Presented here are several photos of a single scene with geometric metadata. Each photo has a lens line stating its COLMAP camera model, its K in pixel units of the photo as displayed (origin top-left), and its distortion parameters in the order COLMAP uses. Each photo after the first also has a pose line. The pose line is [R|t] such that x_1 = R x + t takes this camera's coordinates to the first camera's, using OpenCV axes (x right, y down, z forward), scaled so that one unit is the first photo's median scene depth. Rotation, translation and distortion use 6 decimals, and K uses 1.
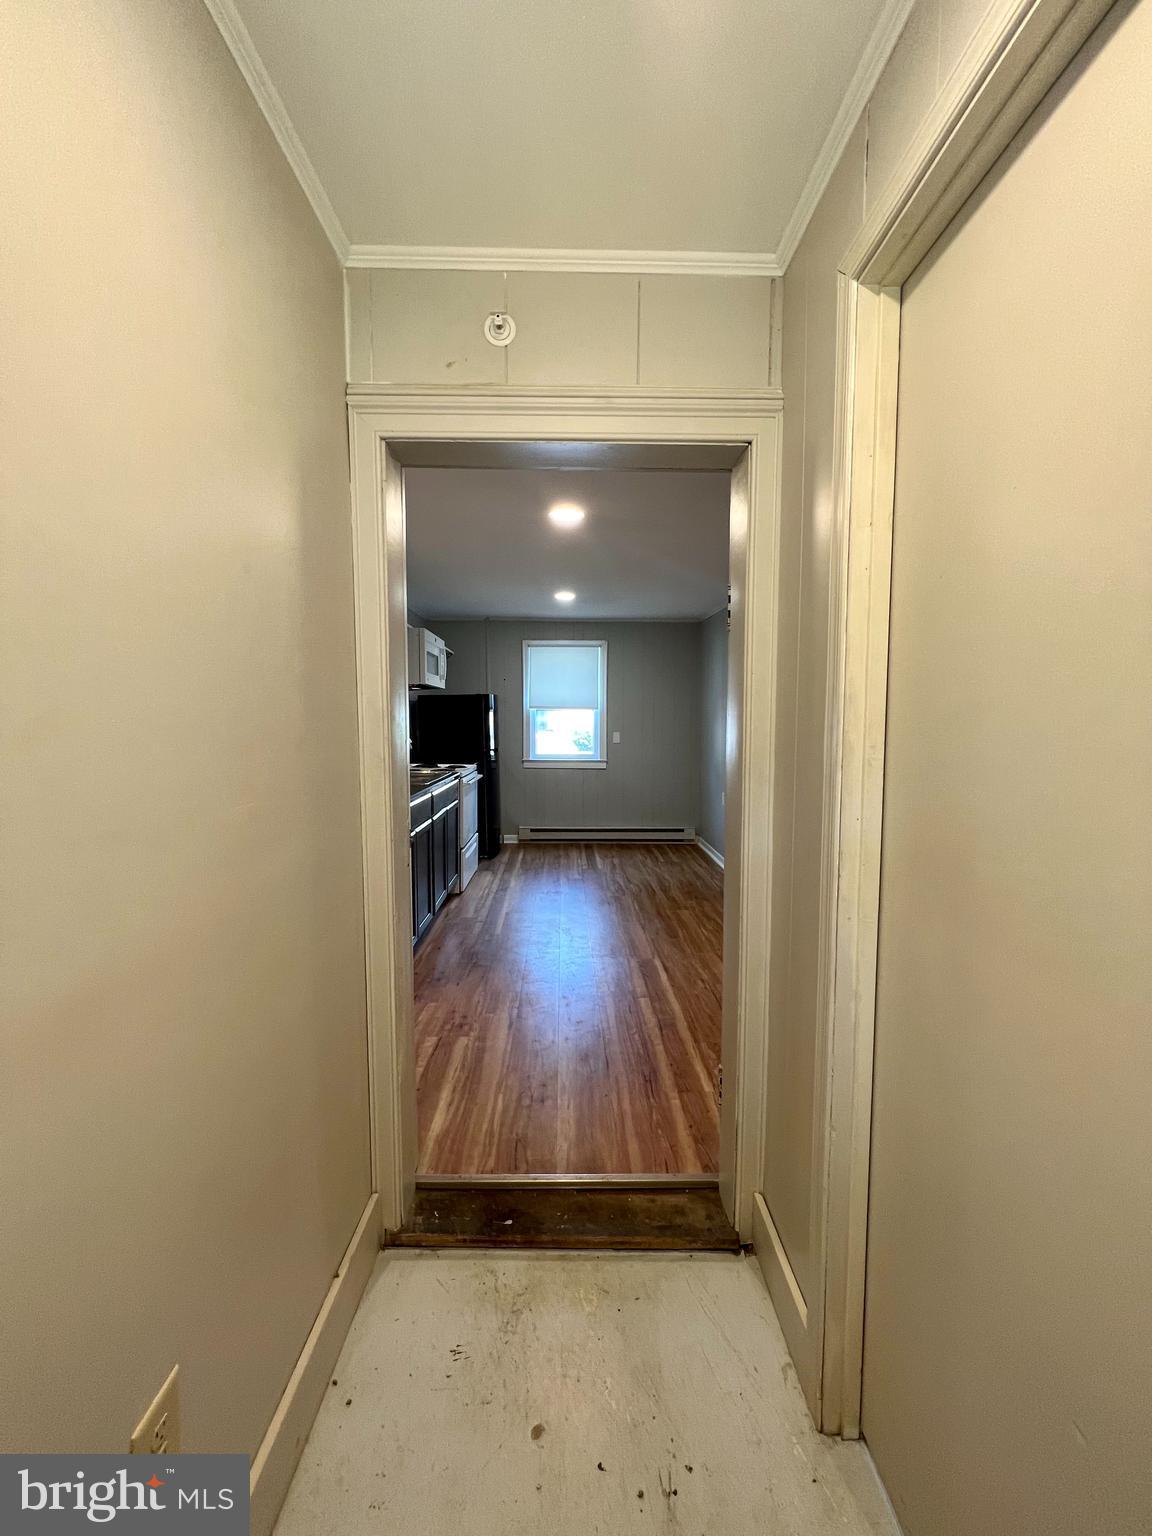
lens RADIAL K [[616.1, 0, 571.4], [0, 616.1, 758.2], [0, 0, 1]] dist [0.002308, -0.000082]
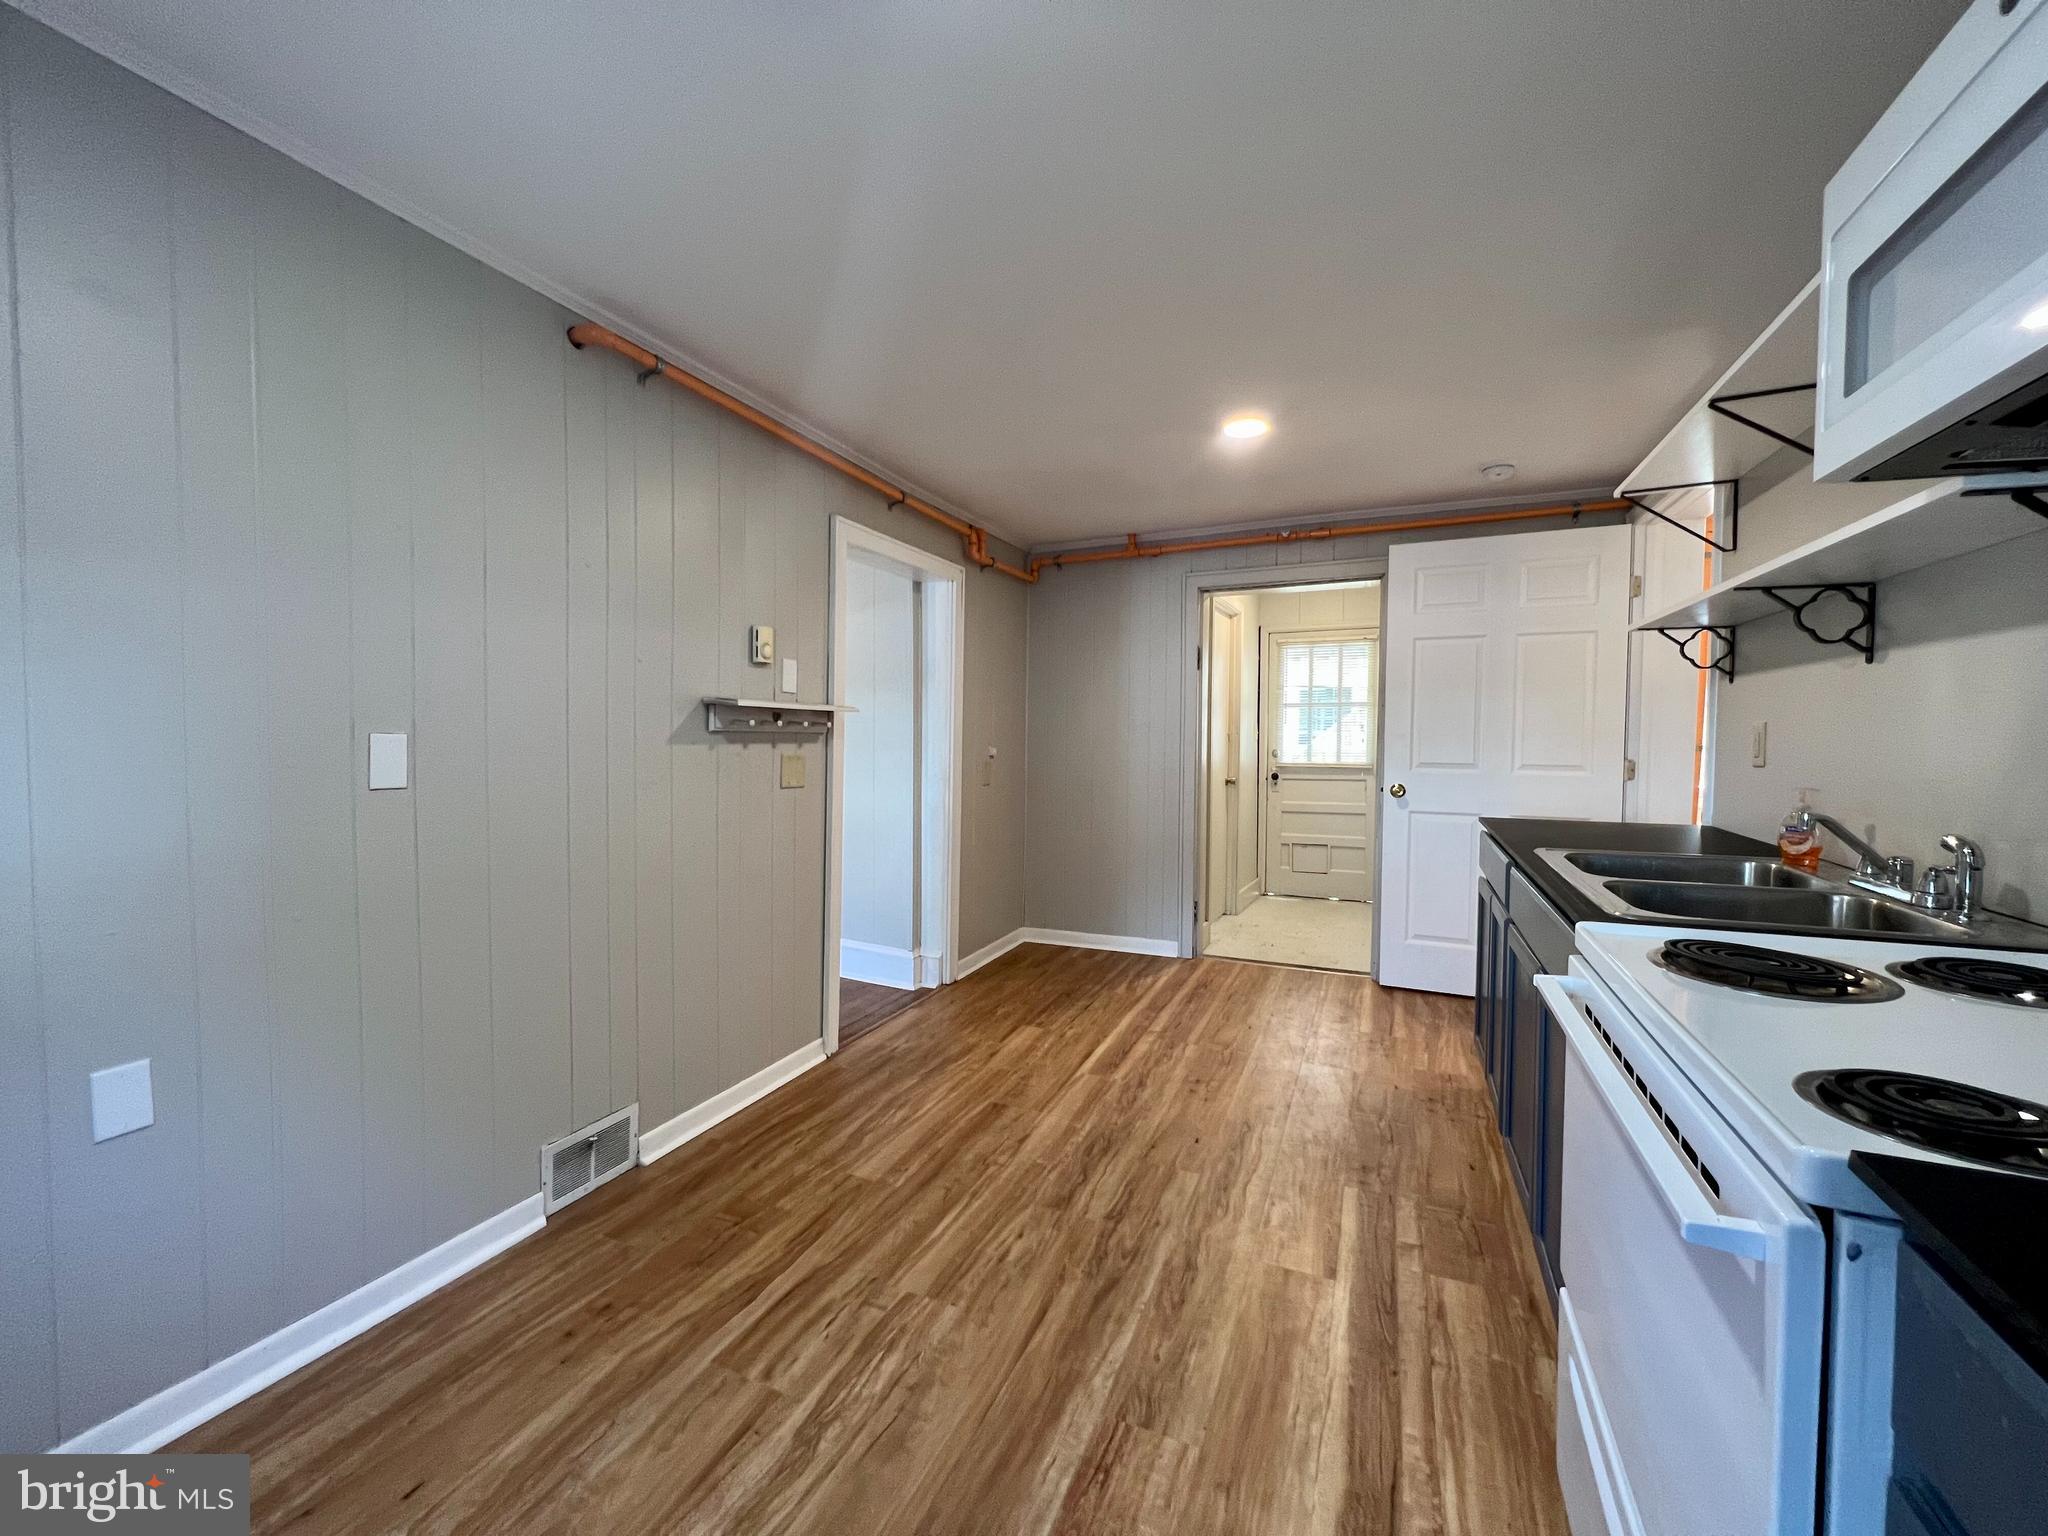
lens RADIAL K [[825.1, 0, 1016.5], [0, 825.1, 763.8], [0, 0, 1]] dist [-0.000072, 0.000985]
pose [[-0.906138, -0.022249, 0.422398, -0.139977], [0.020021, 0.995240, 0.095371, -0.073390], [-0.422509, 0.094876, -0.901379, 1.539118]]
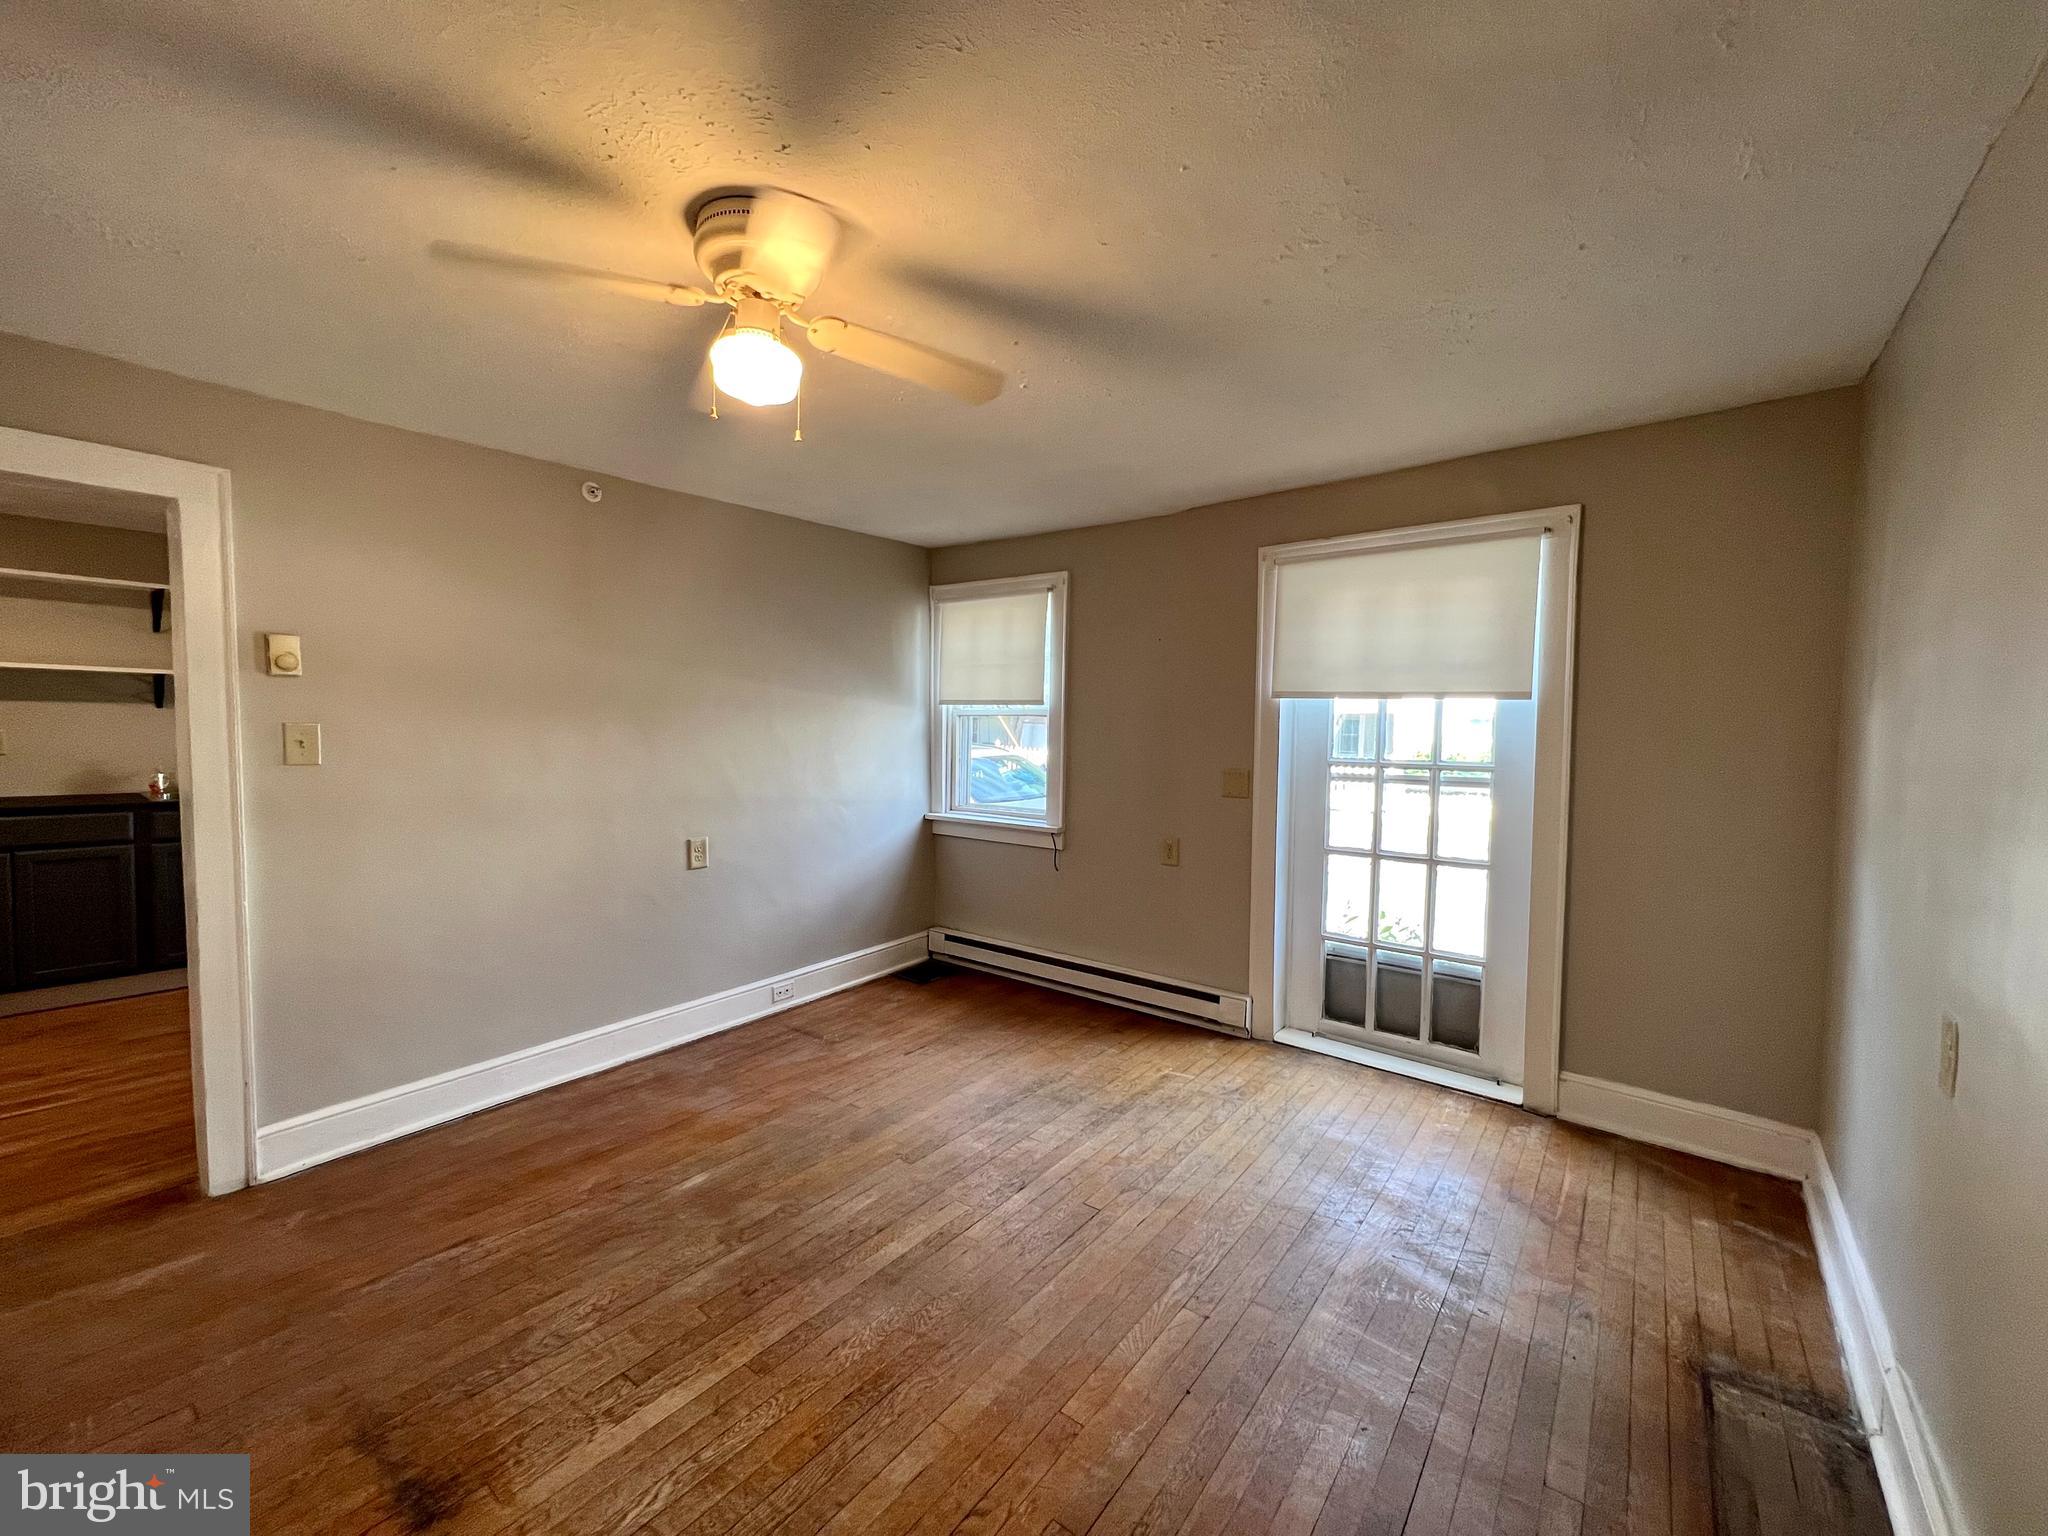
lens RADIAL K [[821.4, 0, 1037.3], [0, 821.4, 769.6], [0, 0, 1]] dist [0.002308, -0.000082]
pose [[0.776030, 0.047111, -0.628933, 1.224635], [-0.062752, 0.998026, -0.002670, -0.063147], [0.627566, 0.041539, 0.777455, 0.815191]]
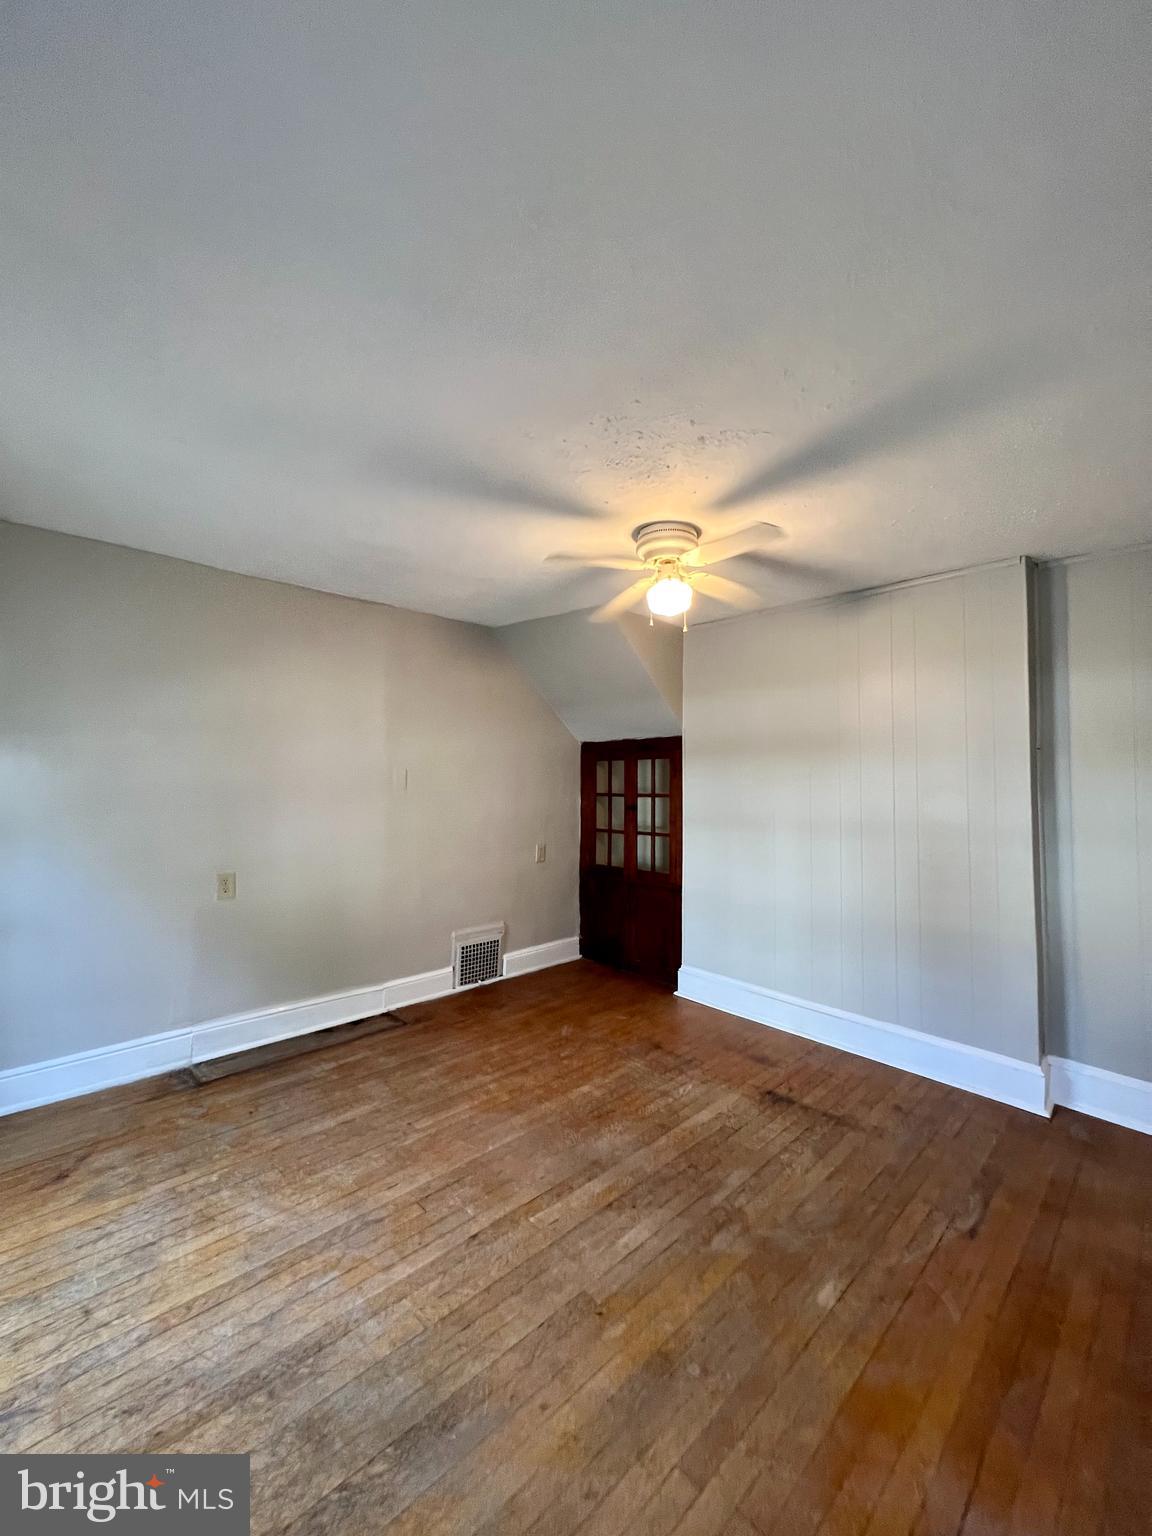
lens RADIAL K [[616.1, 0, 564.3], [0, 616.1, 766.5], [0, 0, 1]] dist [0.002308, -0.000082]
pose [[-0.651931, 0.028871, 0.757728, 0.446670], [0.046190, 0.998931, 0.001680, -0.096056], [-0.756870, 0.036095, -0.652568, 1.530458]]
